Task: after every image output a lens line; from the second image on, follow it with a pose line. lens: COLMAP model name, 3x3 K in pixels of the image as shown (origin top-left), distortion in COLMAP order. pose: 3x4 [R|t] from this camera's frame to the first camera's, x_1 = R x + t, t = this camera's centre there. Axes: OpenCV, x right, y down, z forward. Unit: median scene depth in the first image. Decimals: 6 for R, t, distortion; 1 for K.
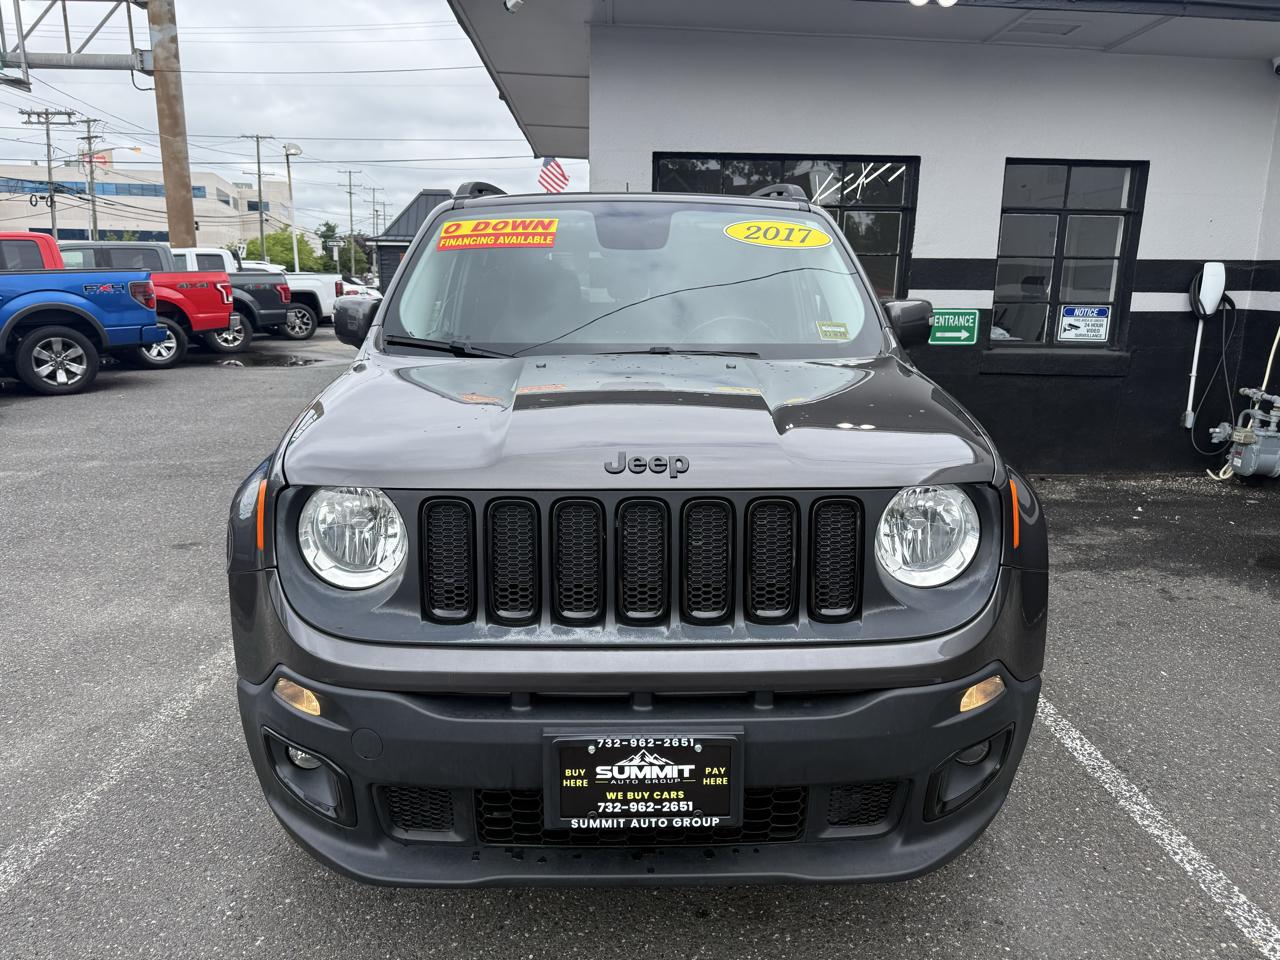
lens RADIAL K [[900.4, 0, 640.0], [0, 900.4, 480.0], [0, 0, 1]] dist [0.025691, -0.033318]
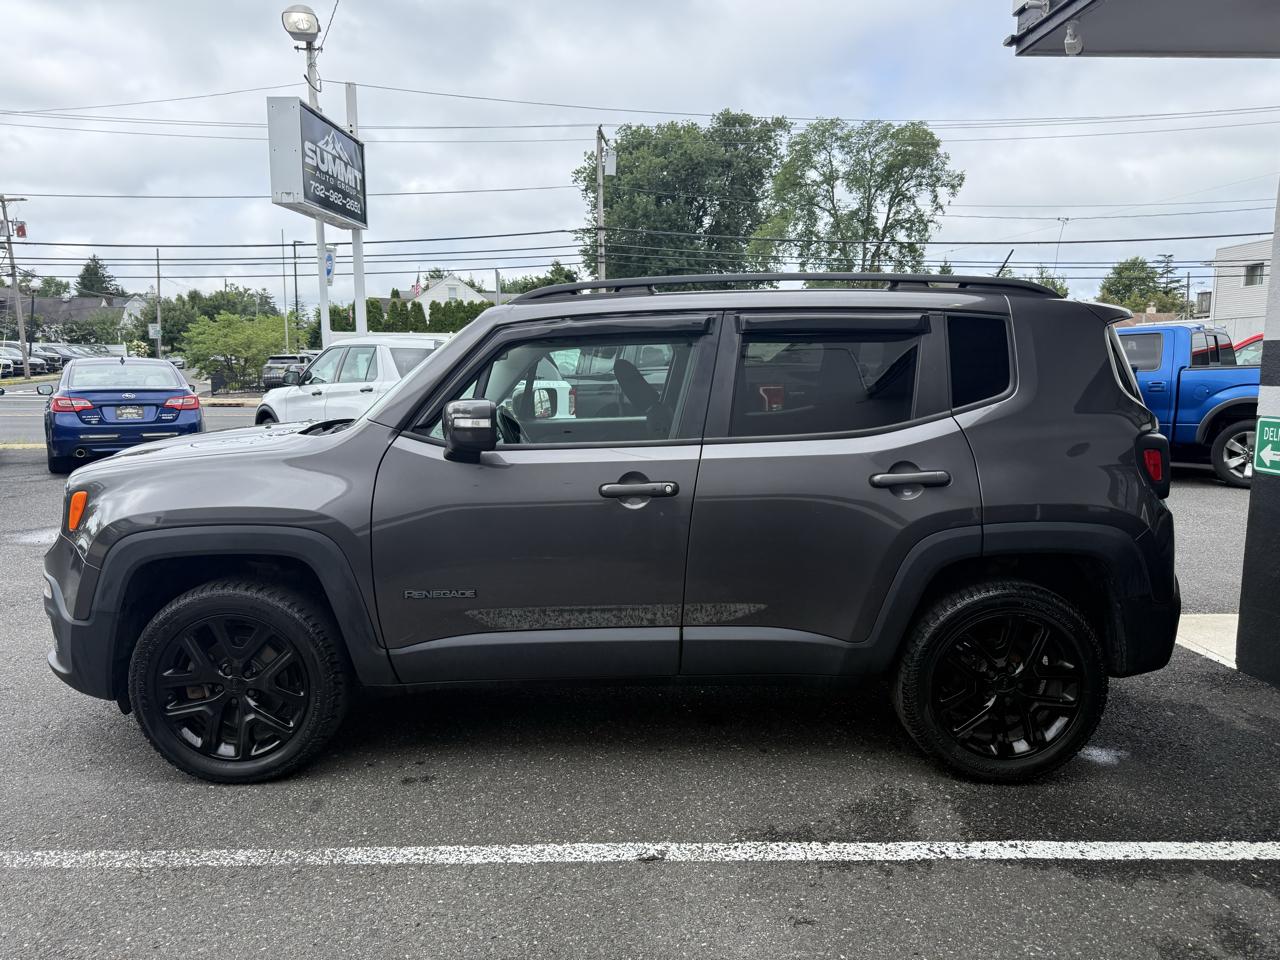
lens RADIAL K [[897.6, 0, 640.1], [0, 897.6, 483.3], [0, 0, 1]] dist [0.019597, -0.024928]
pose [[-0.031236, 0.122857, -0.991933, 1.339228], [-0.215871, 0.968165, 0.126711, -0.300282], [0.975922, 0.218087, -0.003720, 1.309374]]
